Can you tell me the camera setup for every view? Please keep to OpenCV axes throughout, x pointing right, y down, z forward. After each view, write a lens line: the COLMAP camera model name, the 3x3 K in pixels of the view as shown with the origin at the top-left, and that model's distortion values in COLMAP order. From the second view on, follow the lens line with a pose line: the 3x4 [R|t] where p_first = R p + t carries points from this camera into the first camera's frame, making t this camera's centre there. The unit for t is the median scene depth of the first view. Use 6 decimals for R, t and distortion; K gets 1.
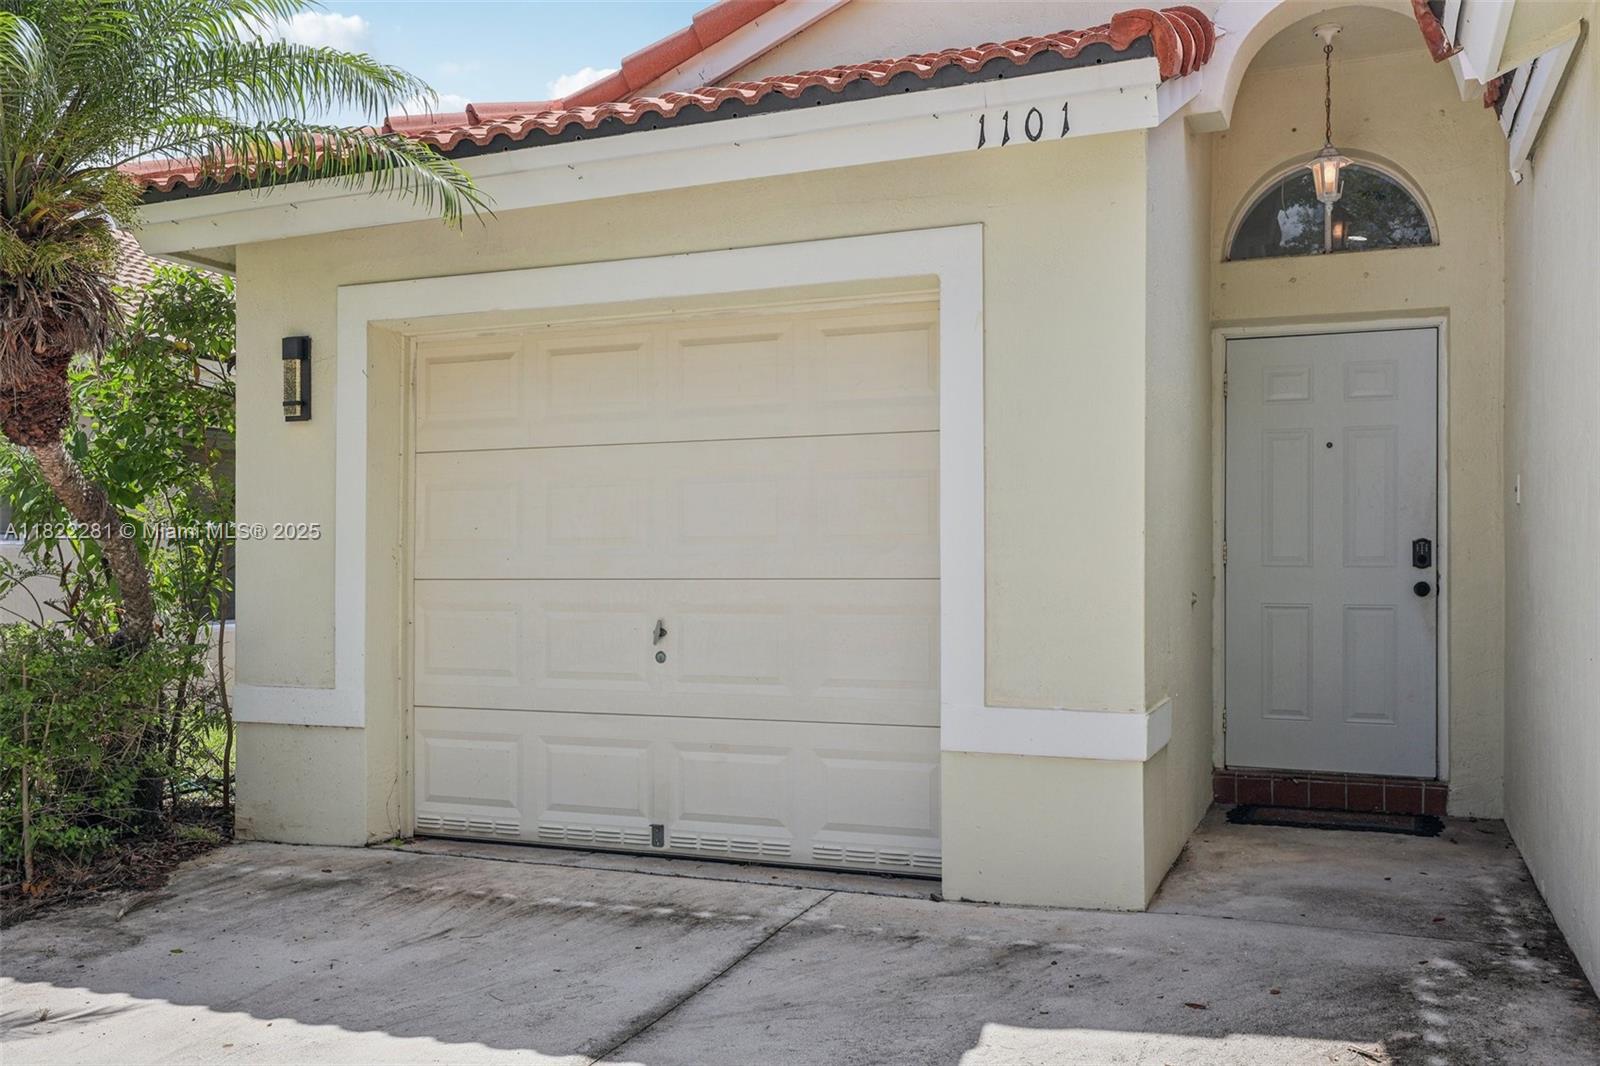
lens RADIAL K [[1362.2, 0, 825.5], [0, 1362.2, 571.9], [0, 0, 1]] dist [0.005715, 0.000958]
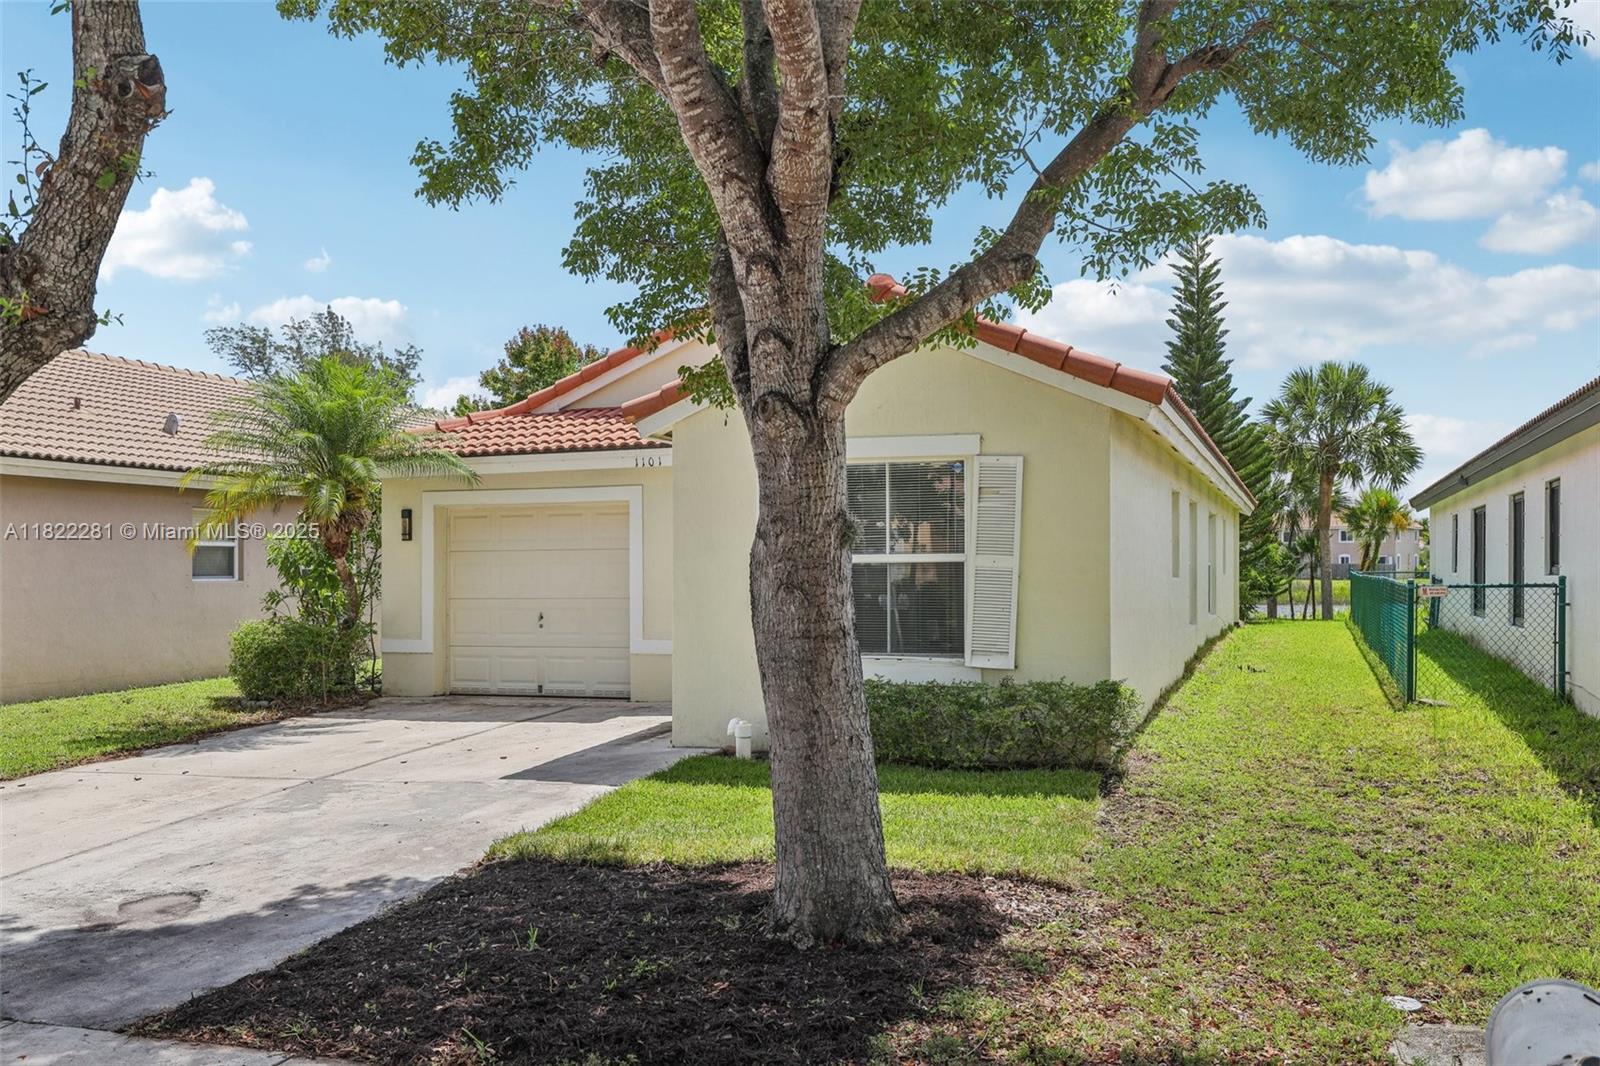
lens RADIAL K [[1362.2, 0, 834.7], [0, 1362.2, 553.3], [0, 0, 1]] dist [0.005715, 0.000958]
pose [[0.998423, -0.002910, 0.056070, 0.318859], [0.003611, 0.999917, -0.012403, -0.049585], [-0.056030, 0.012586, 0.998350, -1.800904]]
